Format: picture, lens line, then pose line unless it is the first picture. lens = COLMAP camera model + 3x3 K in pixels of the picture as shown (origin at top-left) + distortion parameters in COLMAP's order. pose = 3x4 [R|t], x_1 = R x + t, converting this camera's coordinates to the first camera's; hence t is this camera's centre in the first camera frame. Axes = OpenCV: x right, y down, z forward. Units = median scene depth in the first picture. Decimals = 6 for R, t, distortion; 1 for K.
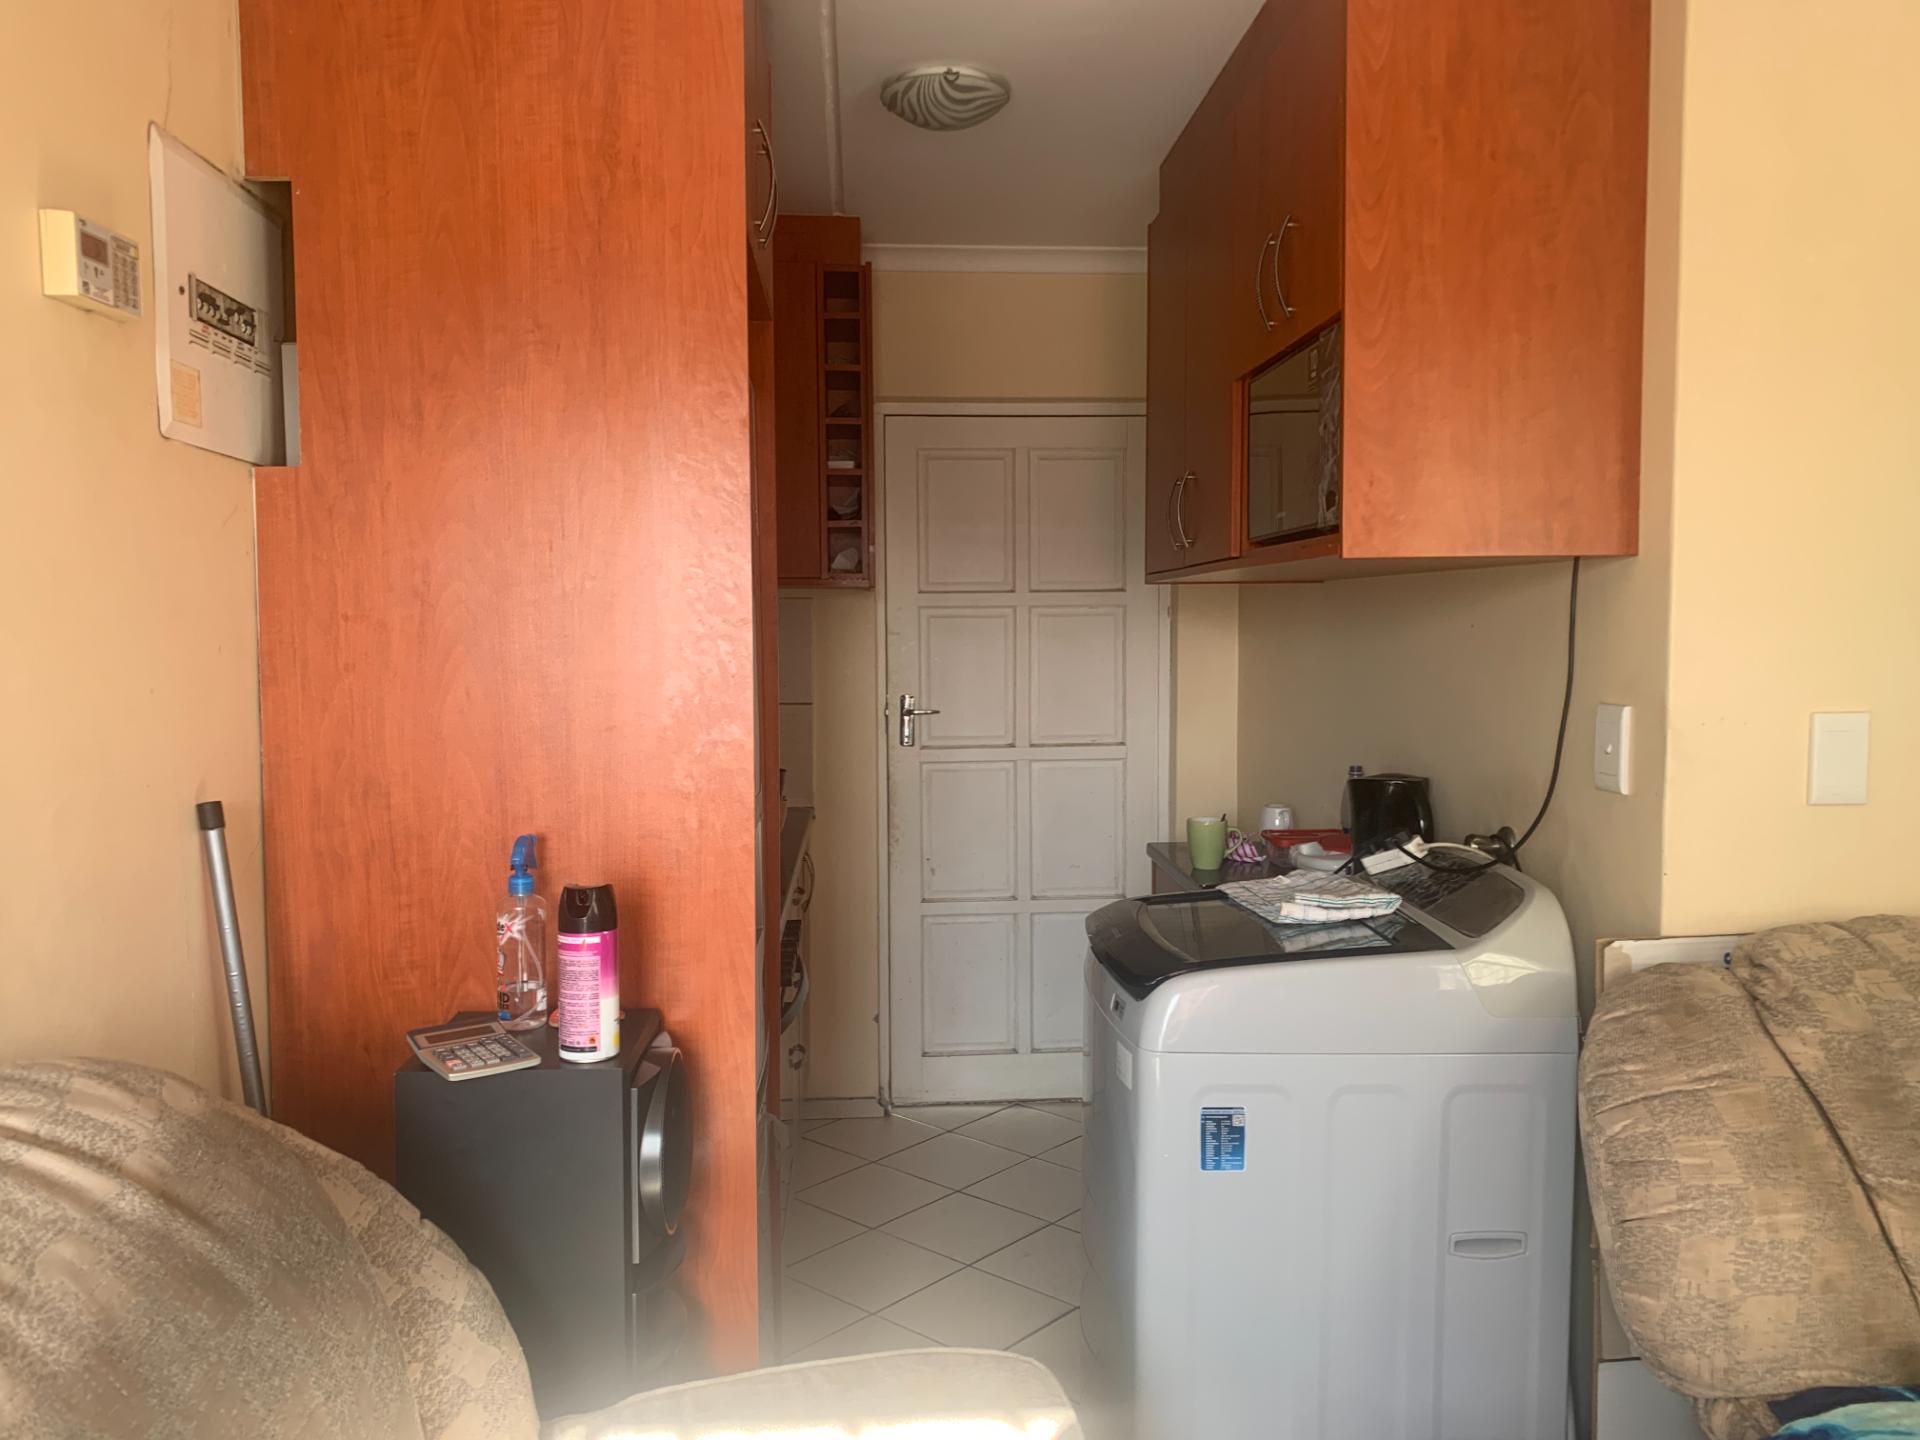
lens RADIAL K [[1408.7, 0, 965.6], [0, 1408.7, 708.7], [0, 0, 1]] dist [0.013453, -0.014194]
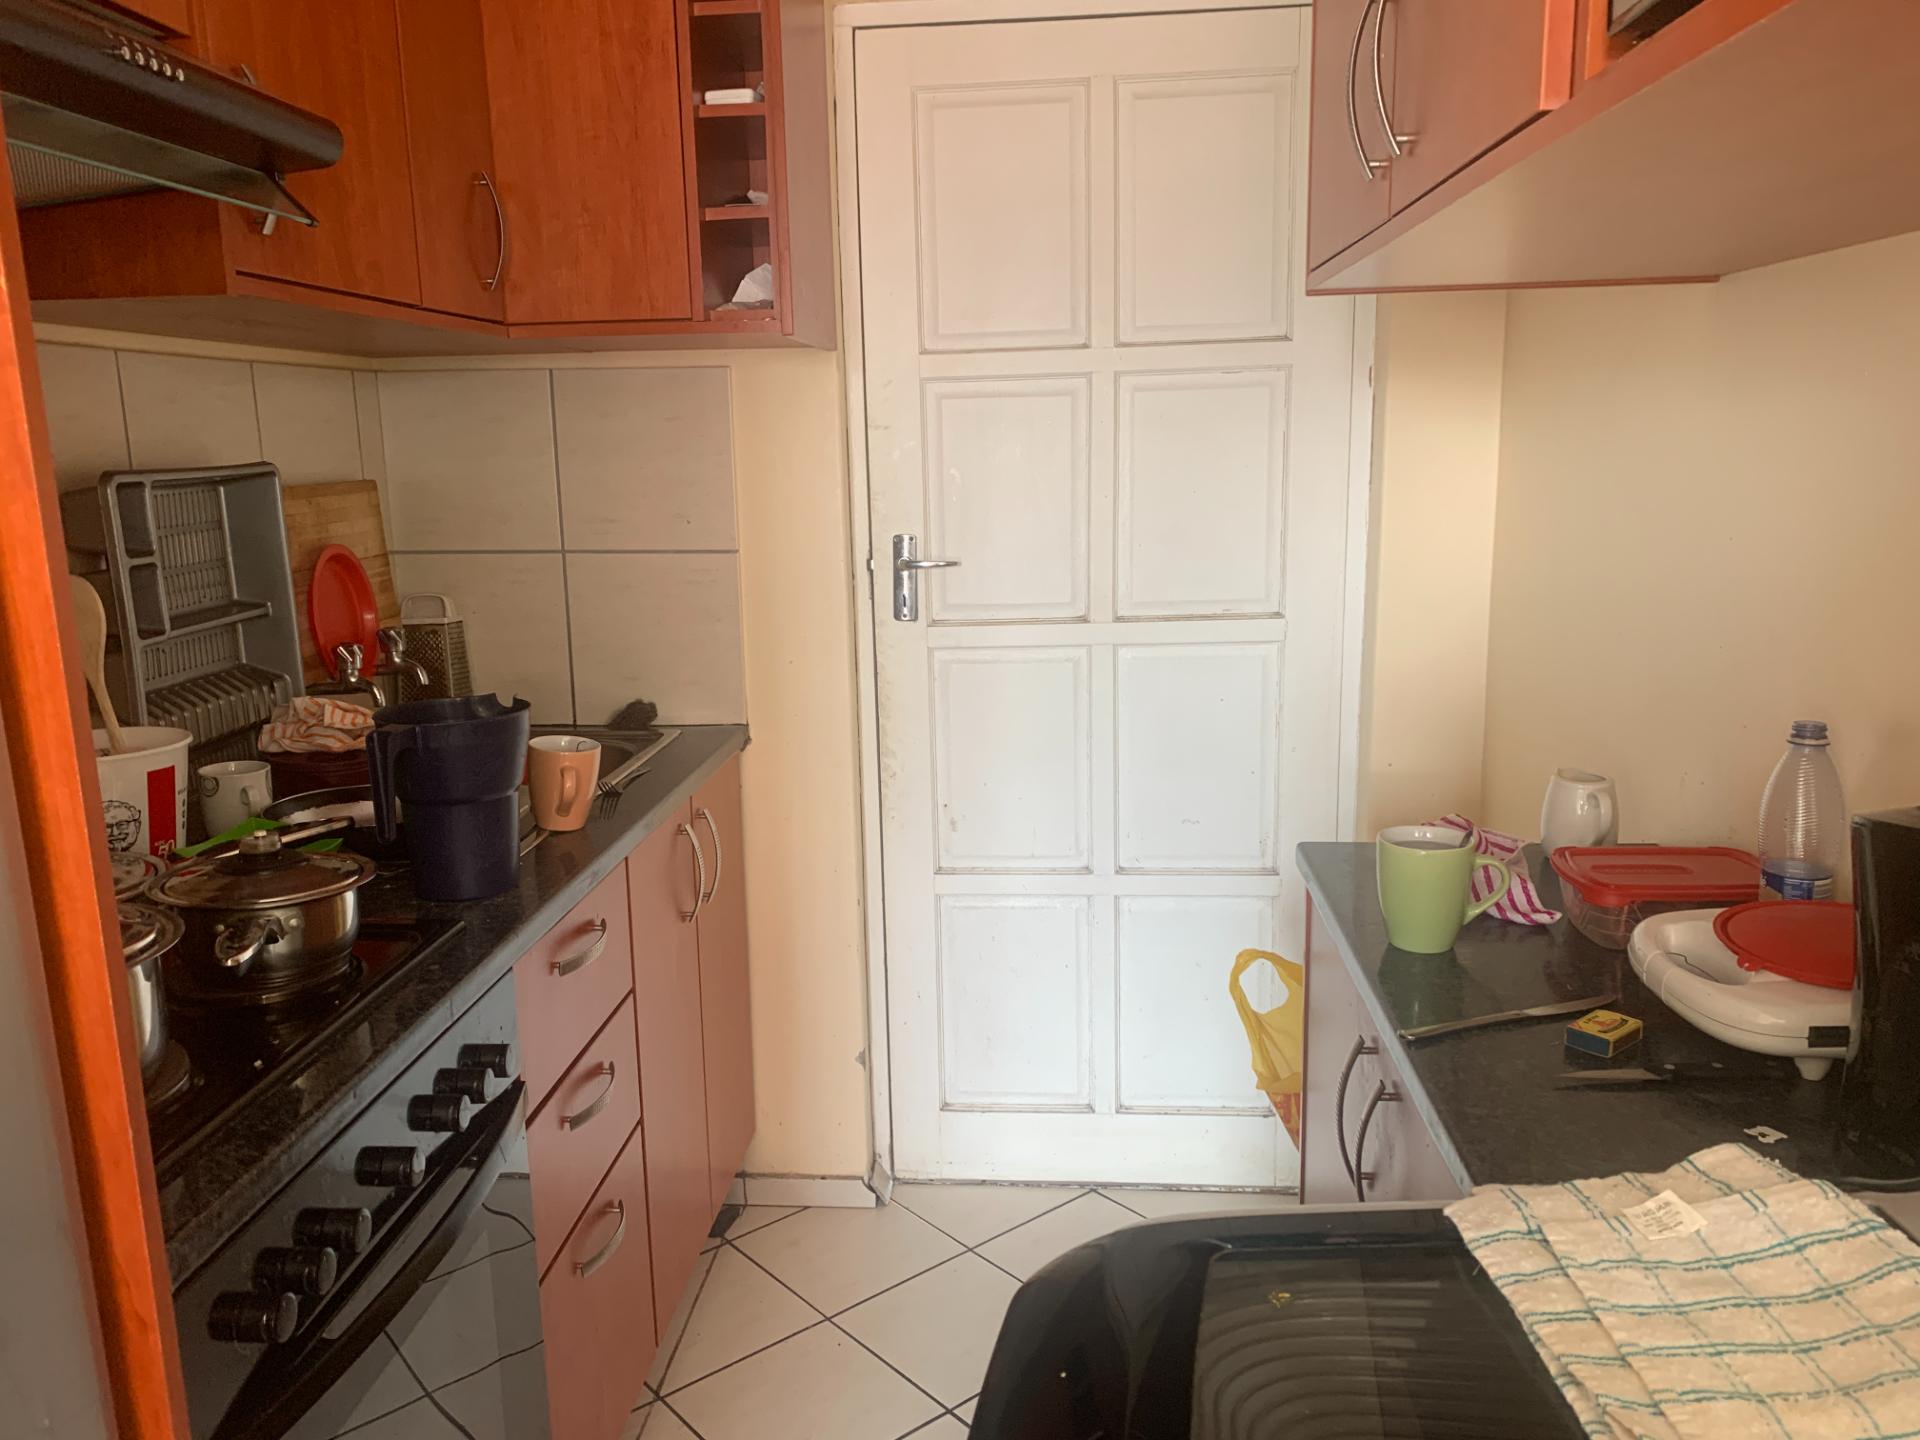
lens RADIAL K [[1408.7, 0, 940.7], [0, 1408.7, 740.4], [0, 0, 1]] dist [0.013453, -0.014194]
pose [[0.986699, 0.014290, -0.161926, 0.069855], [0.010448, 0.988494, 0.150901, -0.012931], [0.162220, -0.150586, 0.975197, 0.412314]]
